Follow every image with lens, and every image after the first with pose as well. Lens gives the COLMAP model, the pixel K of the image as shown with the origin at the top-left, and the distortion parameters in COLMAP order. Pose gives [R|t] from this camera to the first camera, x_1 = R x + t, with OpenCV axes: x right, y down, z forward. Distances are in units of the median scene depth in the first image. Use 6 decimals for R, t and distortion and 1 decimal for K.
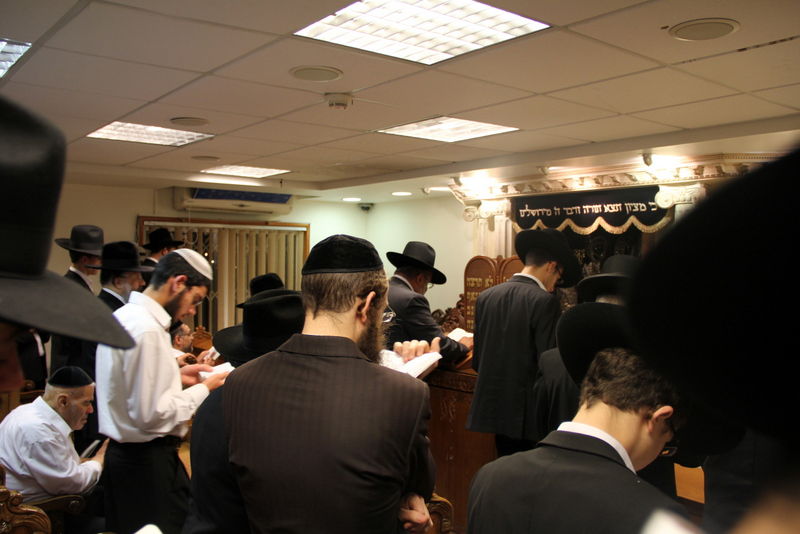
lens RADIAL K [[702.8, 0, 400.0], [0, 702.8, 267.0], [0, 0, 1]] dist [0.093705, -0.001138]
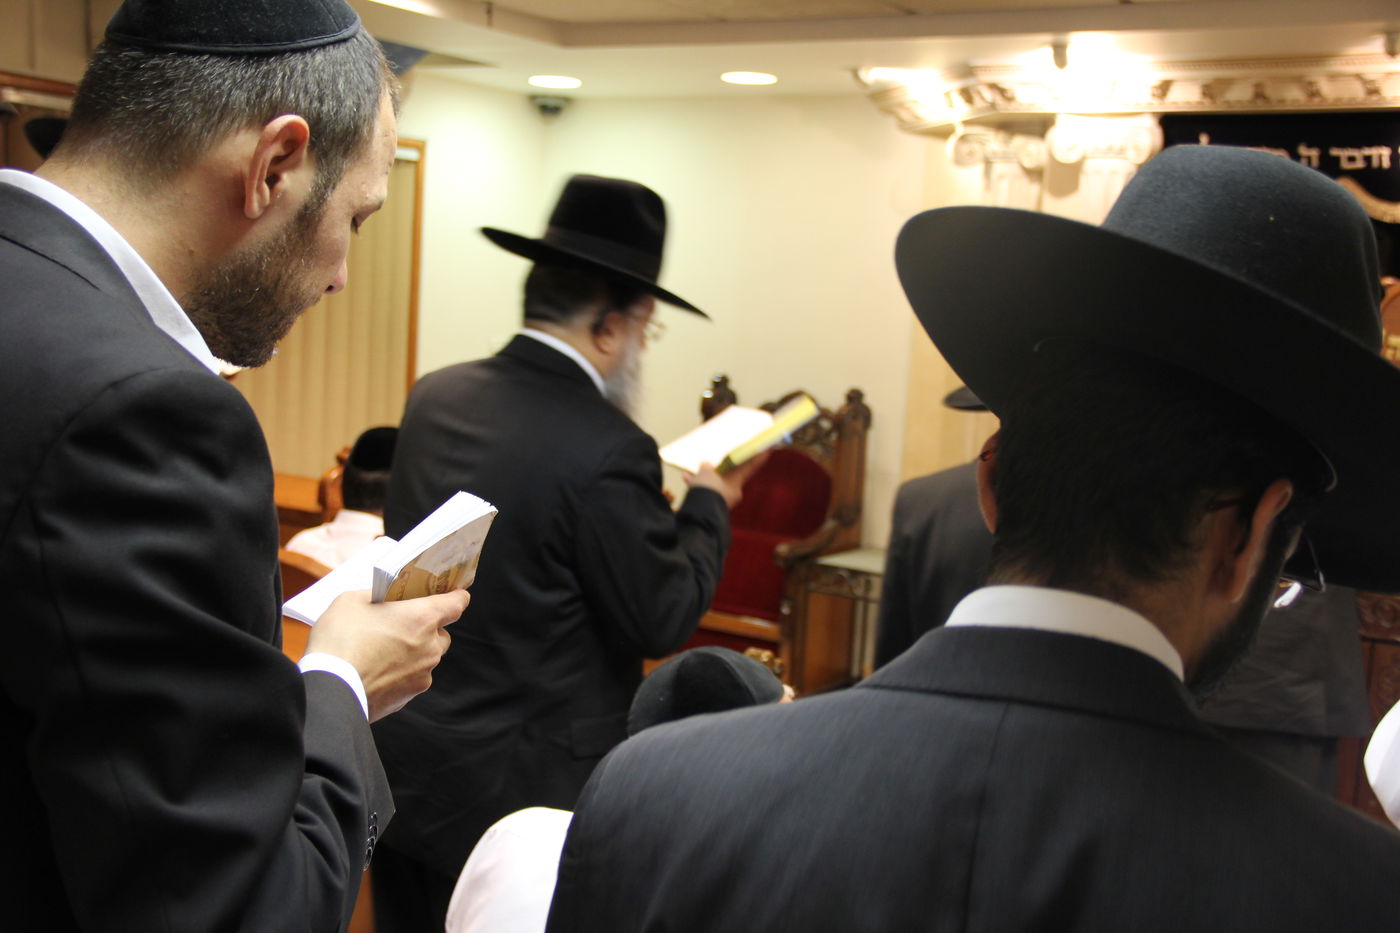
lens RADIAL K [[1574.1, 0, 694.6], [0, 1574.1, 432.9], [0, 0, 1]] dist [-0.006507, 0.297284]
pose [[0.936808, 0.014779, 0.349533, -0.410278], [-0.049208, 0.994741, 0.089827, 0.010020], [-0.346367, -0.101351, 0.932608, 0.300348]]
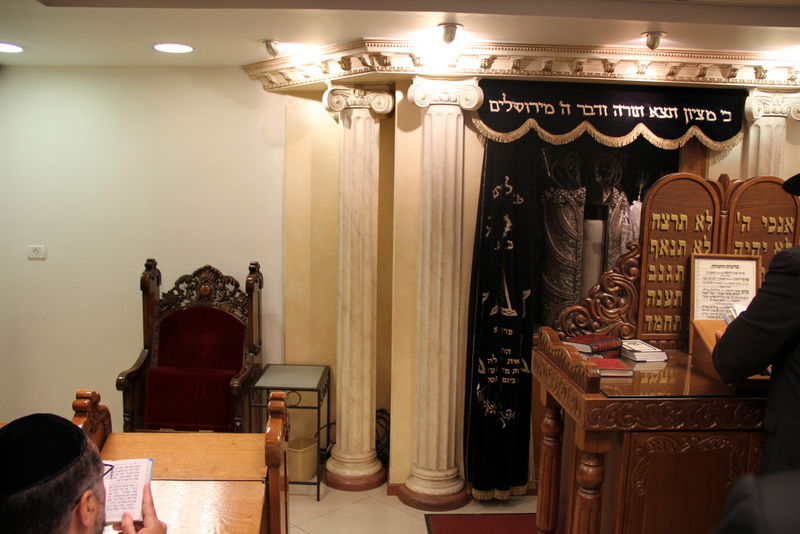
lens RADIAL K [[681.2, 0, 400.0], [0, 681.2, 267.0], [0, 0, 1]] dist [-0.155090, 0.130942]
pose [[0.592080, -0.078704, 0.802027, -0.388175], [-0.001854, 0.995084, 0.099018, 0.005581], [-0.805877, -0.060114, 0.589024, 0.779100]]
